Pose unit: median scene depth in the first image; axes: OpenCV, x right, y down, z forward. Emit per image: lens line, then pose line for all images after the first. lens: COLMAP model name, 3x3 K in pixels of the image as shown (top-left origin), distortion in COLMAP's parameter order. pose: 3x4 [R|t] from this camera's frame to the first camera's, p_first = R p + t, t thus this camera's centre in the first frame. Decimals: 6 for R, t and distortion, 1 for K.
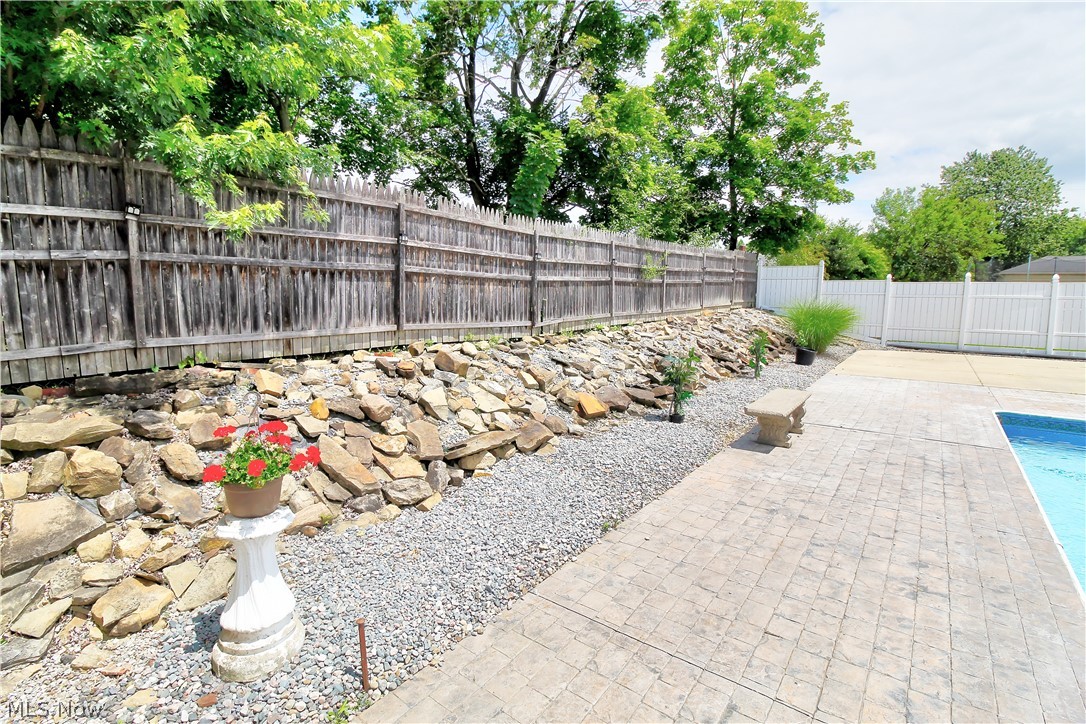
lens RADIAL K [[497.4, 0, 543.5], [0, 497.4, 355.3], [0, 0, 1]] dist [-0.000789, -0.013642]
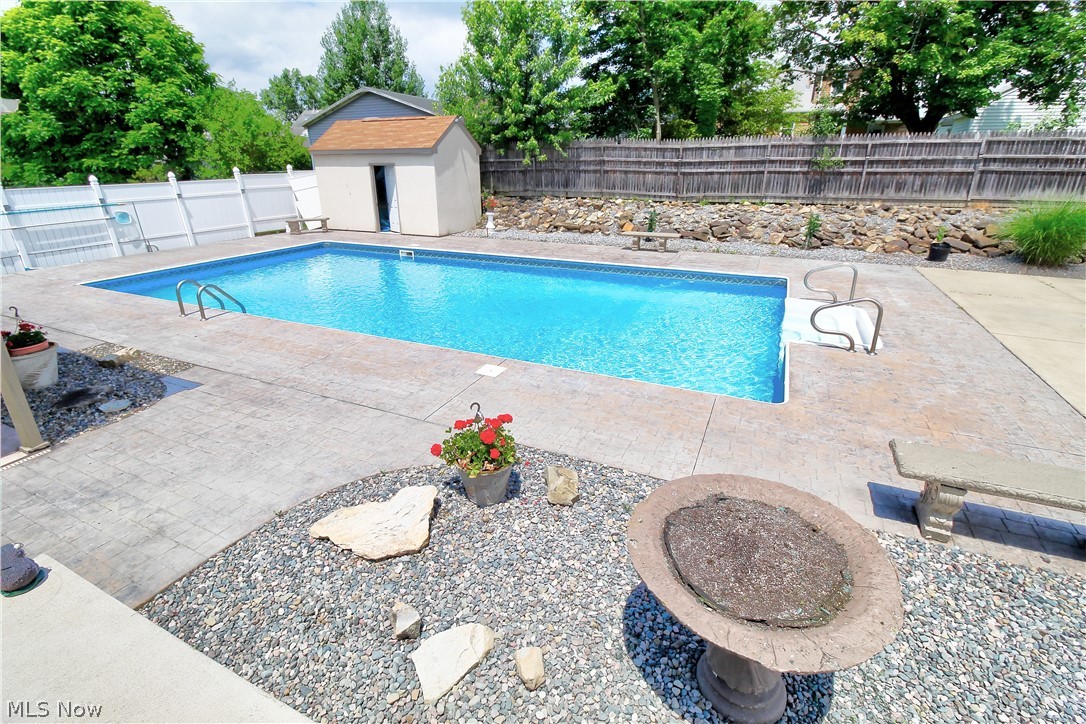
lens RADIAL K [[497.4, 0, 544.6], [0, 497.4, 357.7], [0, 0, 1]] dist [-0.000789, -0.013642]
pose [[0.234416, 0.350525, -0.906742, 1.689155], [-0.119930, 0.936034, 0.330843, -0.043283], [0.964710, 0.031191, 0.261460, -0.012486]]
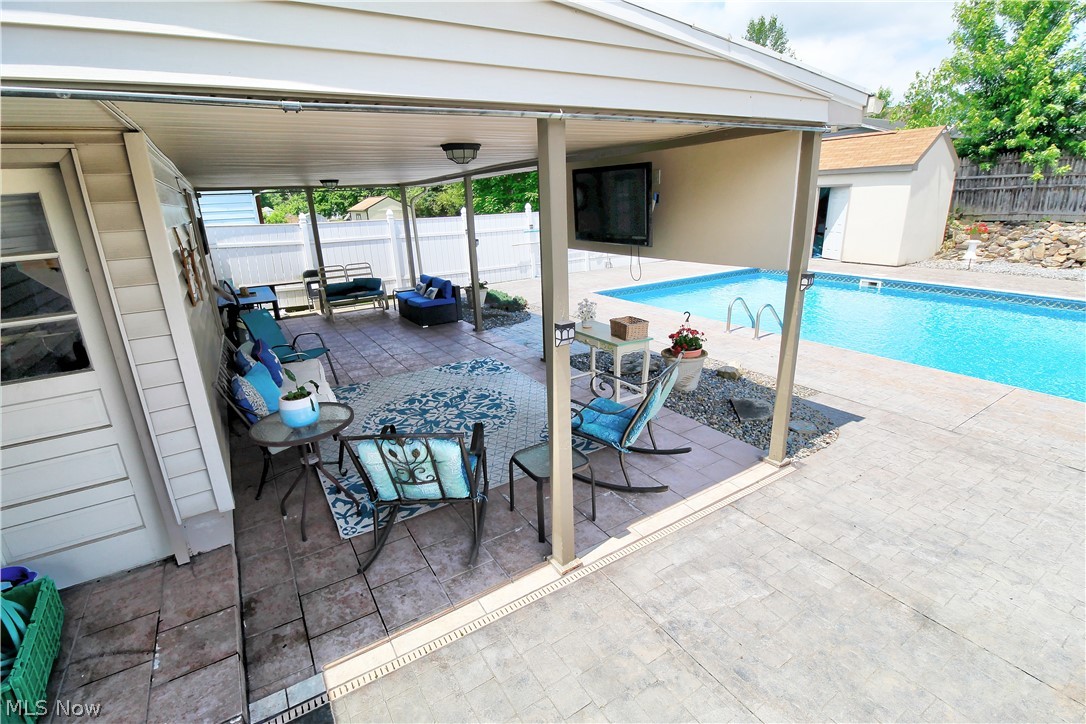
lens RADIAL K [[497.4, 0, 541.5], [0, 497.4, 359.8], [0, 0, 1]] dist [-0.000789, -0.013642]
pose [[-0.345319, 0.296825, -0.890309, 1.639067], [-0.082174, 0.935459, 0.343750, 0.019988], [0.934881, 0.191863, -0.298640, -0.423352]]
